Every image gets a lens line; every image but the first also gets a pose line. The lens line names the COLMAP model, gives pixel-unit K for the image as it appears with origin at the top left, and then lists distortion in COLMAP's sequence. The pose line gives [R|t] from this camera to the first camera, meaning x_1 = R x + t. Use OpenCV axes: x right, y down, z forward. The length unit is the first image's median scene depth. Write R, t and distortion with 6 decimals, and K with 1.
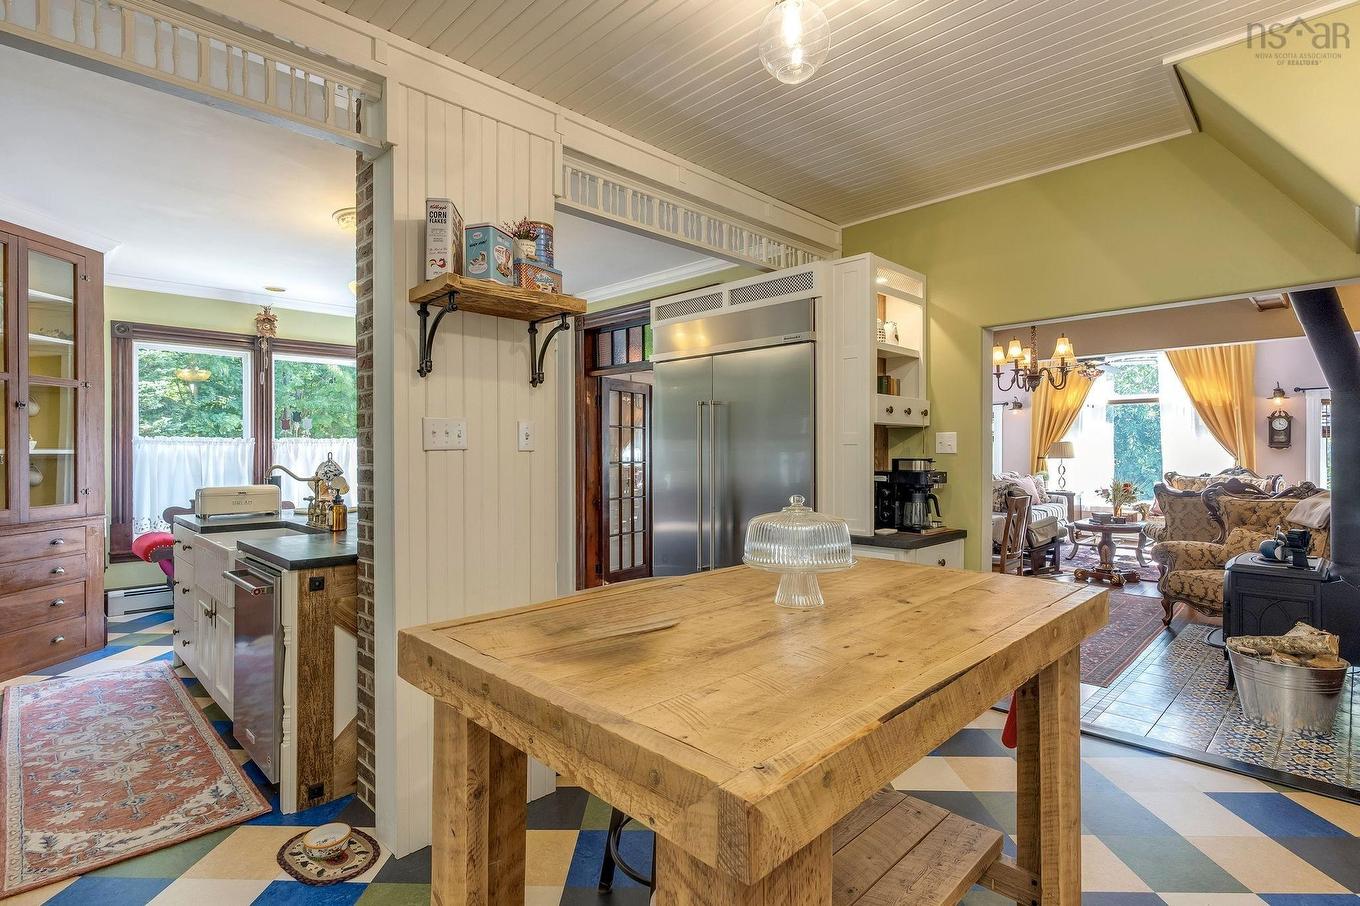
lens RADIAL K [[669.5, 0, 676.1], [0, 669.5, 444.9], [0, 0, 1]] dist [-0.000691, 0.000769]
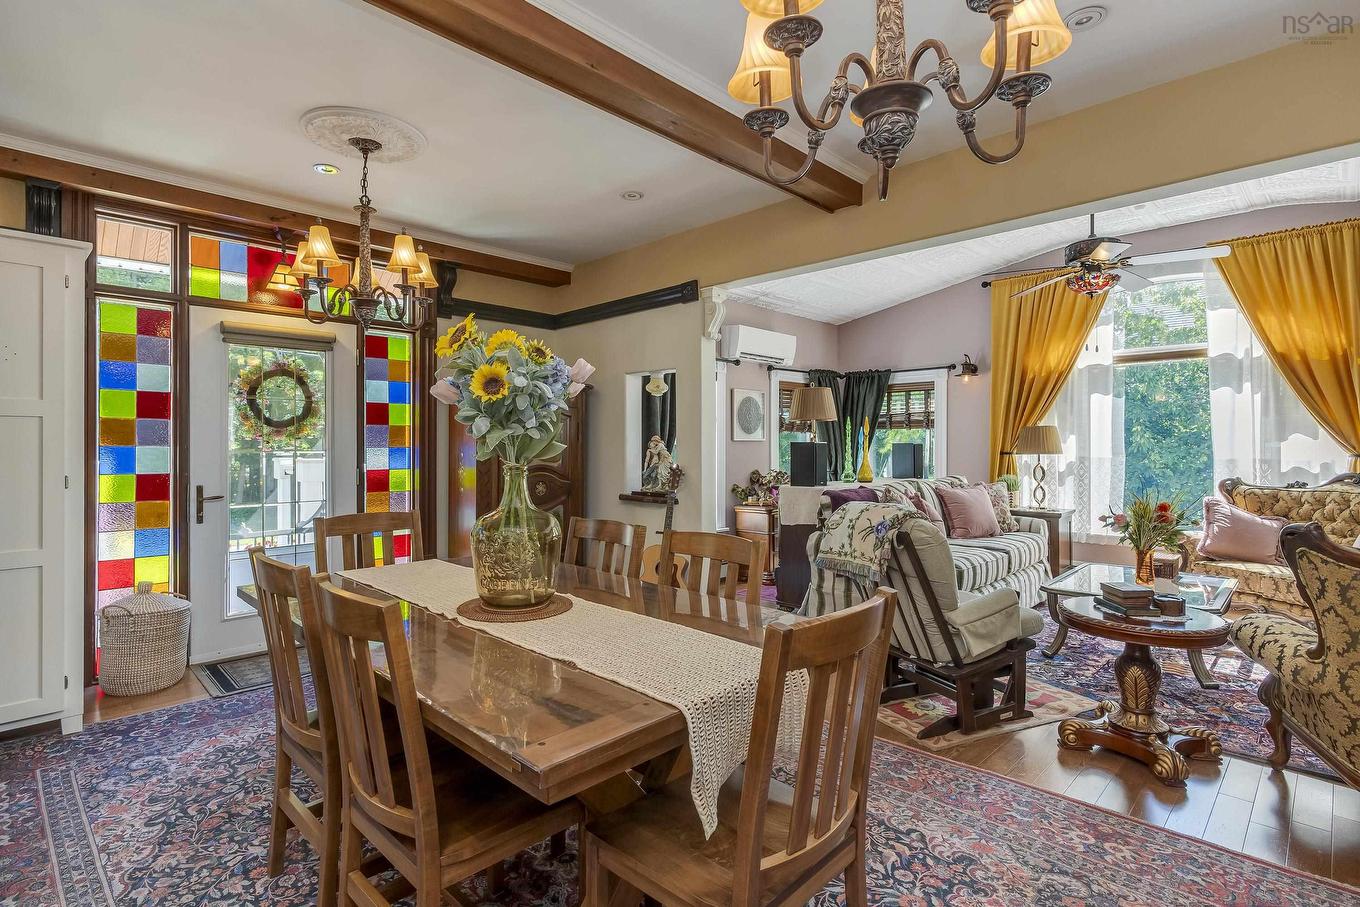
lens RADIAL K [[680.0, 0, 680.0], [0, 680.0, 445.2], [0, 0, 1]] dist [-0.002764, -0.000461]
pose [[0.999631, 0.001608, 0.027116, 0.271423], [-0.001733, 0.999988, 0.004580, 0.011208], [-0.027109, -0.004626, 0.999622, 0.456734]]
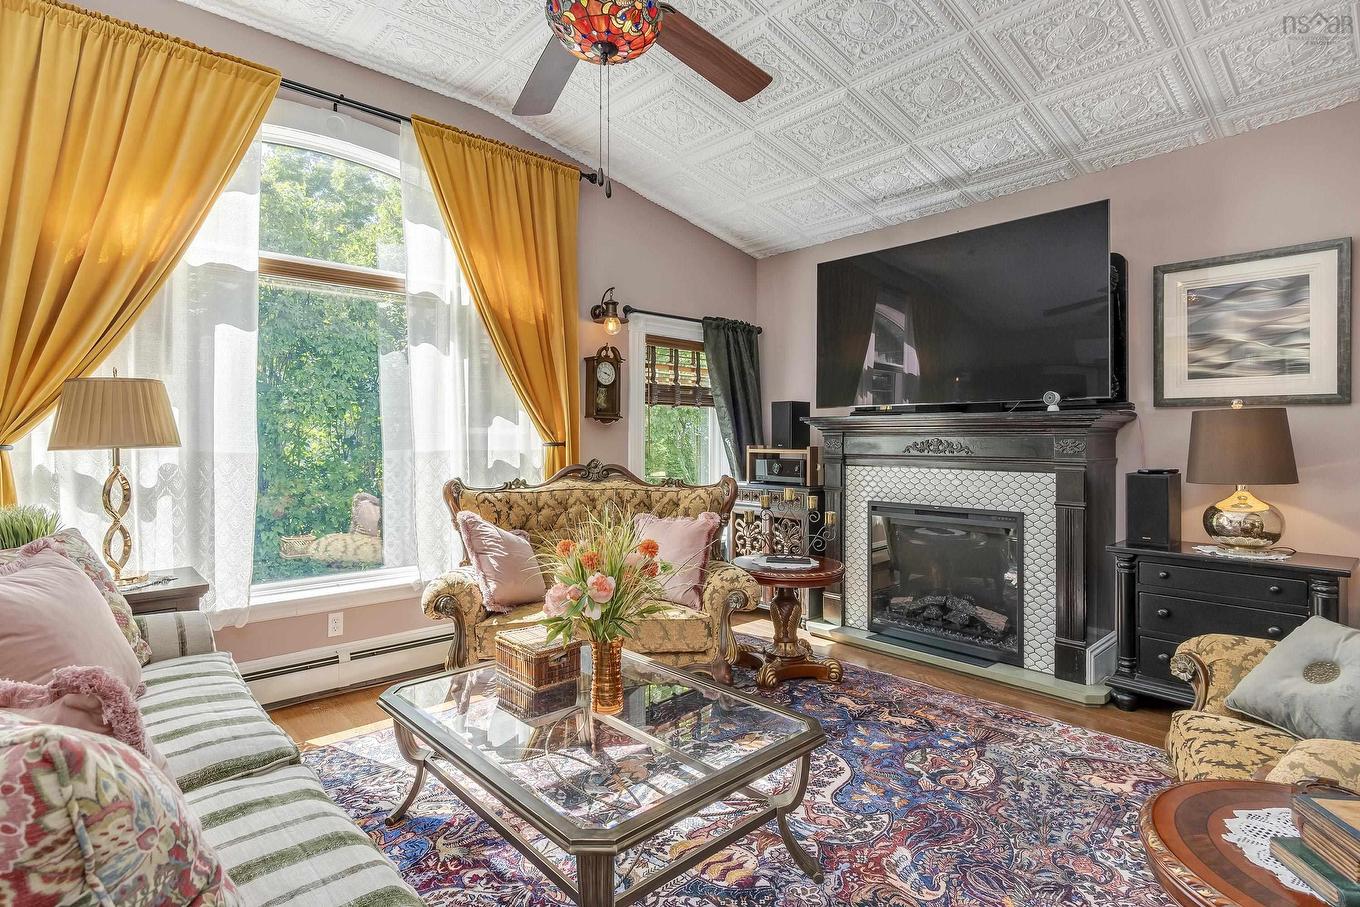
lens RADIAL K [[669.5, 0, 676.1], [0, 669.5, 445.4], [0, 0, 1]] dist [-0.000691, 0.000769]
pose [[0.033621, -0.006581, 0.999413, 0.380332], [-0.006685, 0.999954, 0.006810, 0.017972], [-0.999412, -0.006911, 0.033575, 0.882979]]
